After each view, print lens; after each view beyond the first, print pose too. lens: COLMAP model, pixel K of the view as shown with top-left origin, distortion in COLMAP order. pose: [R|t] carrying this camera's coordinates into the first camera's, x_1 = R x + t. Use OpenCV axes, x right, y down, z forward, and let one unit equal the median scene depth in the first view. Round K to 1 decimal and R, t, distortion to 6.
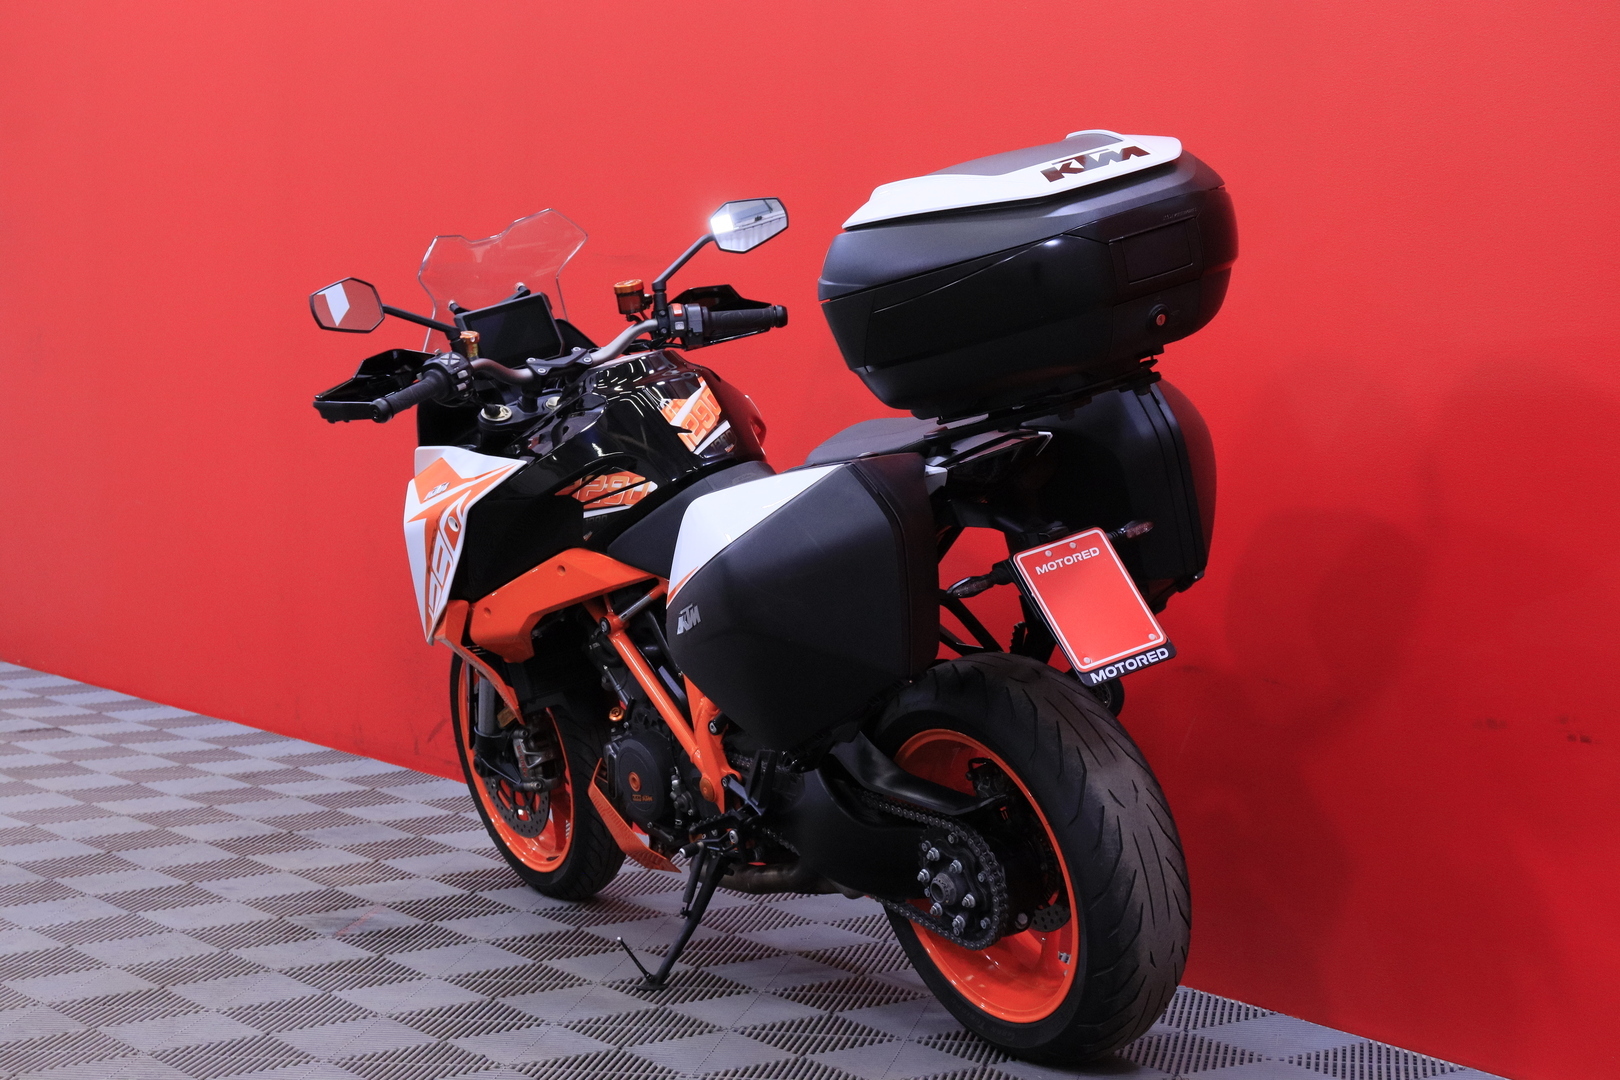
lens RADIAL K [[3175.0, 0, 826.1], [0, 3175.0, 540.9], [0, 0, 1]] dist [0.347594, 0.000000]
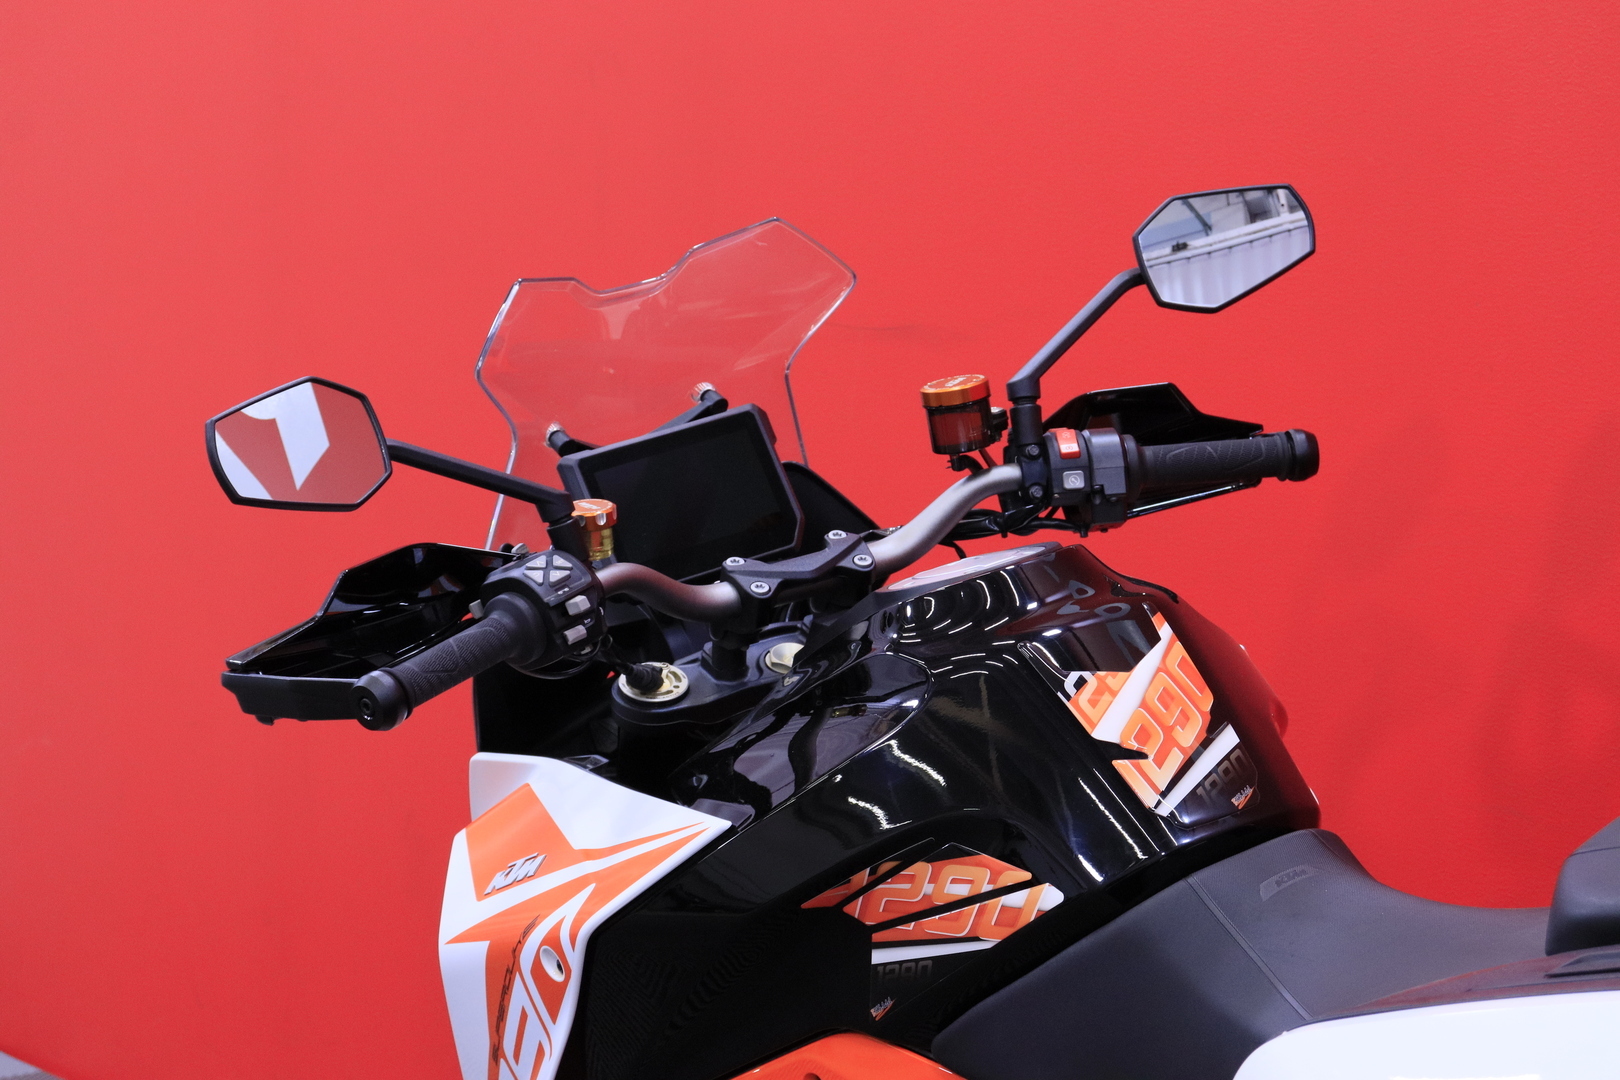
lens RADIAL K [[3629.5, 0, 805.7], [0, 3629.5, 542.2], [0, 0, 1]] dist [0.287296, 0.000000]
pose [[0.998783, -0.000620, -0.049309, -0.059948], [-0.001016, 0.999450, -0.033136, -0.044121], [0.049303, 0.033146, 0.998234, 0.520795]]
